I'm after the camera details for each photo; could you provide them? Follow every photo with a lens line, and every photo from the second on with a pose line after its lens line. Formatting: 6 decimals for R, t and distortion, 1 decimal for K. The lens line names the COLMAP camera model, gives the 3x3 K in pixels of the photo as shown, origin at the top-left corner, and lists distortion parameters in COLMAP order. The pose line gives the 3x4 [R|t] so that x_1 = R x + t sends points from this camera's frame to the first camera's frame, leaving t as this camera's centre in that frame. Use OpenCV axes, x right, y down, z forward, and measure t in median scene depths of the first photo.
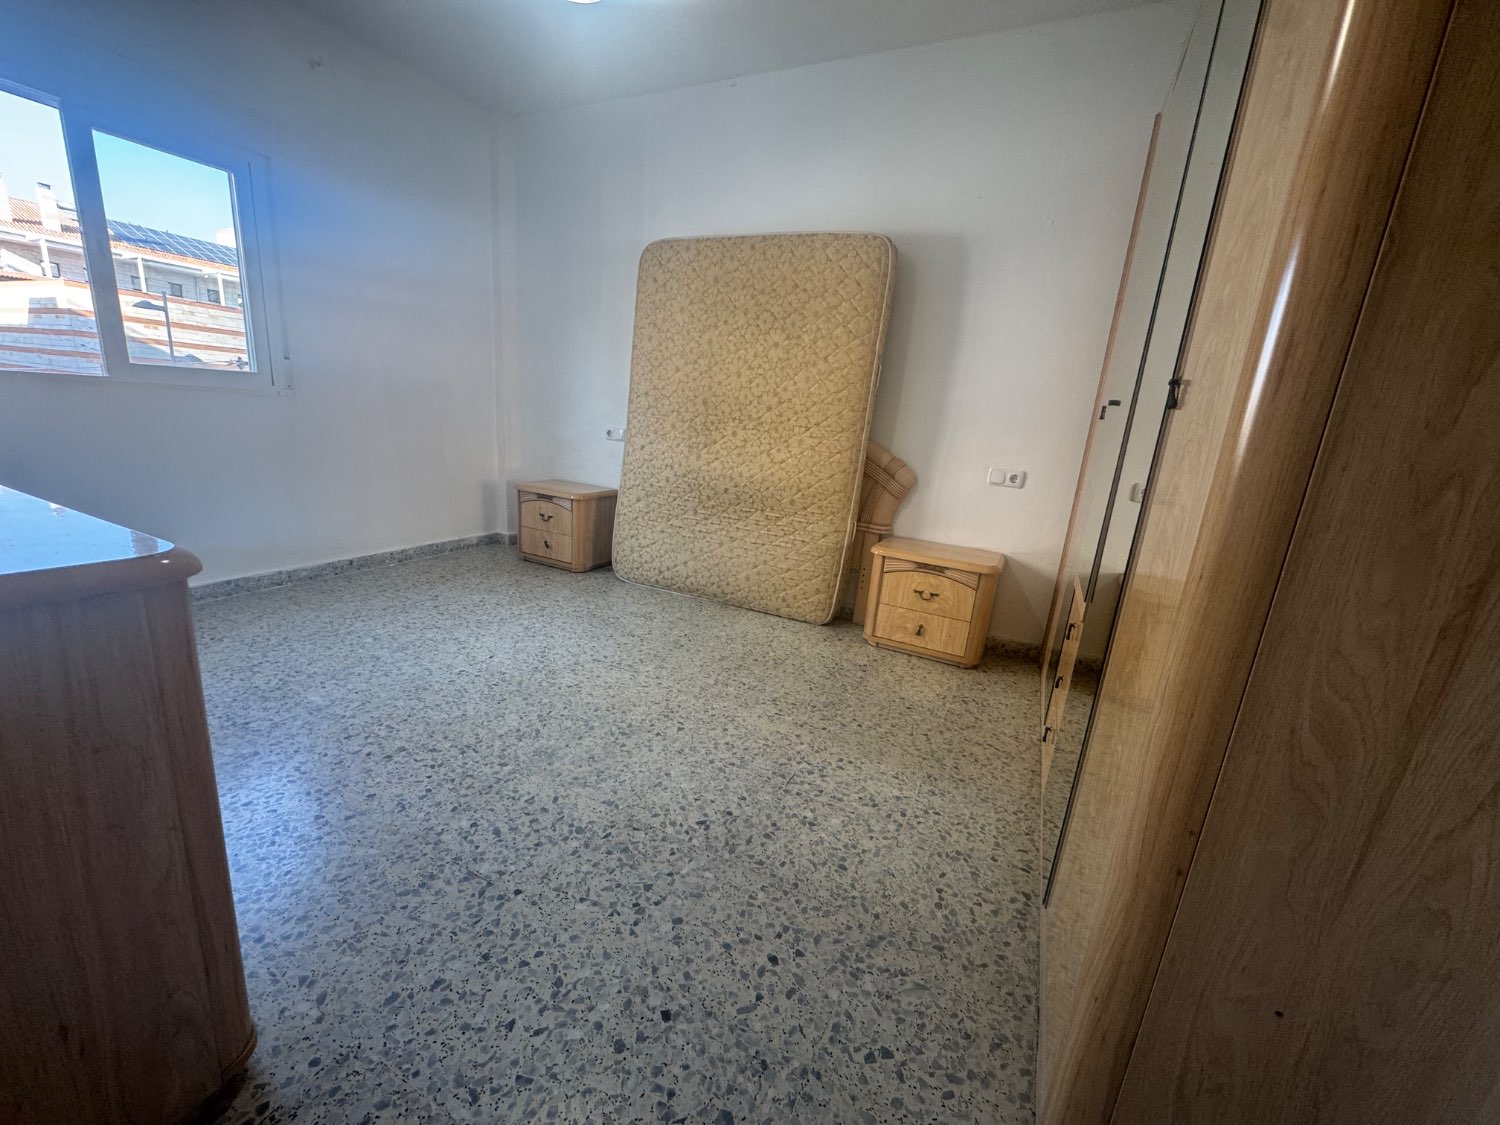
lens RADIAL K [[597.9, 0, 748.1], [0, 597.9, 559.0], [0, 0, 1]] dist [-0.002869, 0.000316]
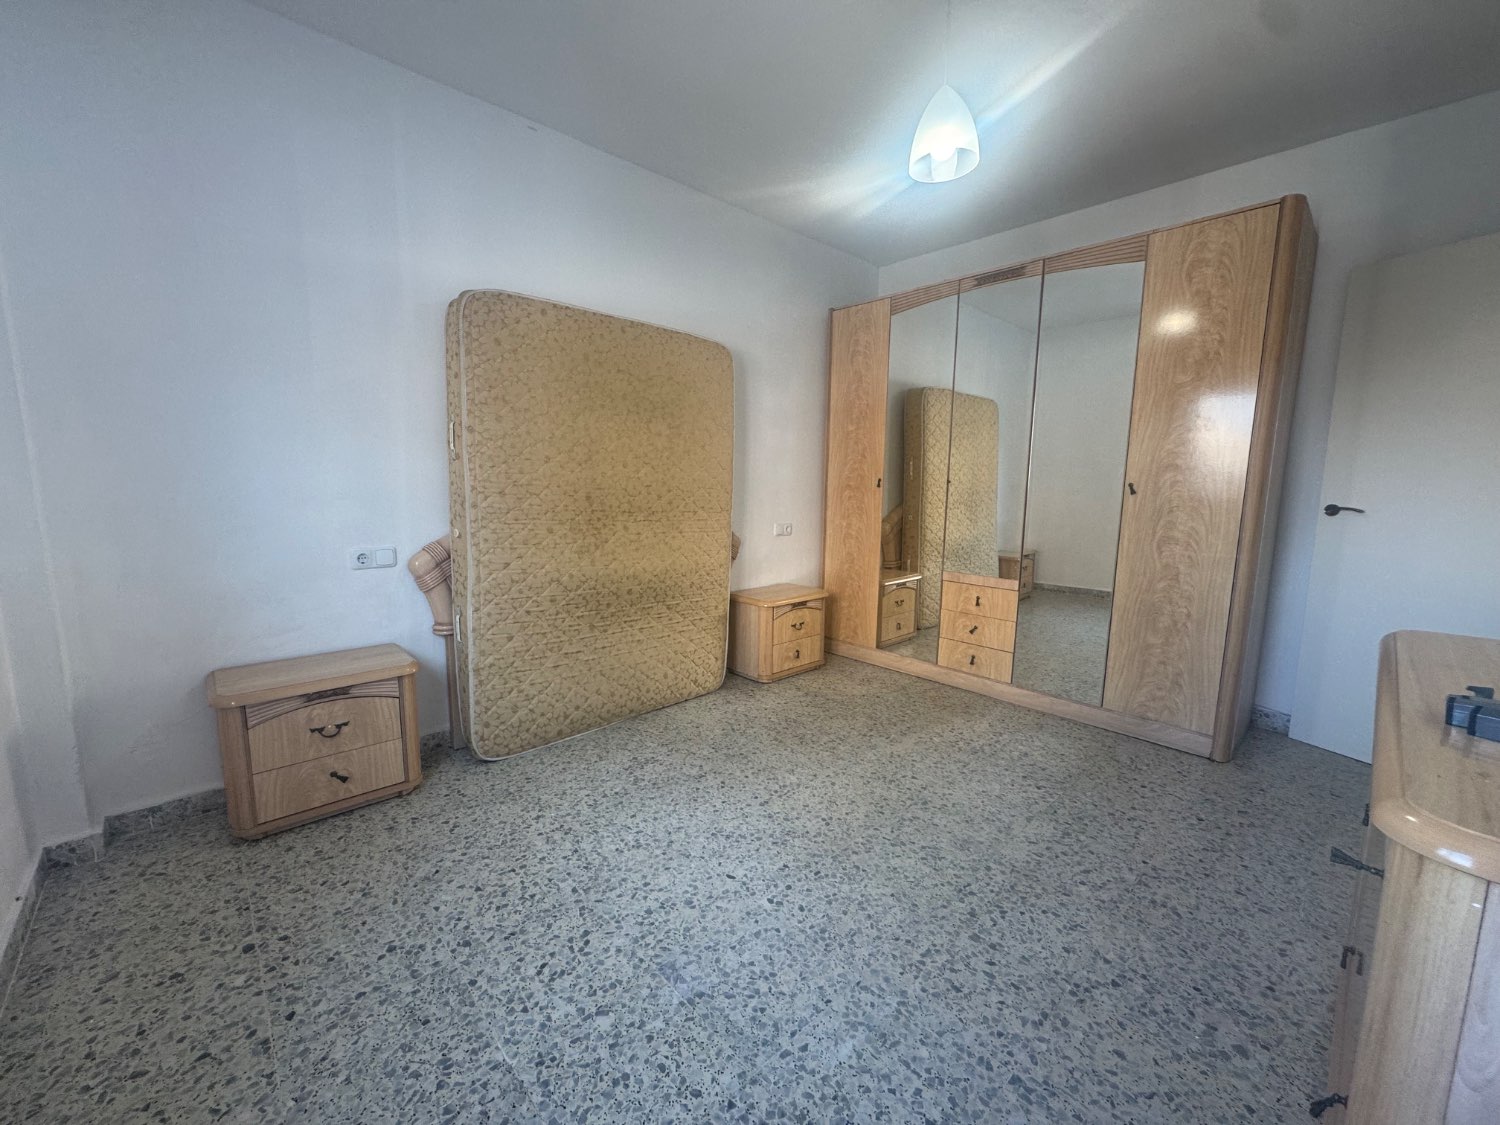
lens RADIAL K [[597.9, 0, 750.0], [0, 597.9, 560.2], [0, 0, 1]] dist [-0.002869, 0.000316]
pose [[0.350838, -0.197845, 0.915298, -0.816134], [0.244097, 0.962958, 0.114583, -0.228214], [-0.904063, 0.183221, 0.386135, 0.510932]]
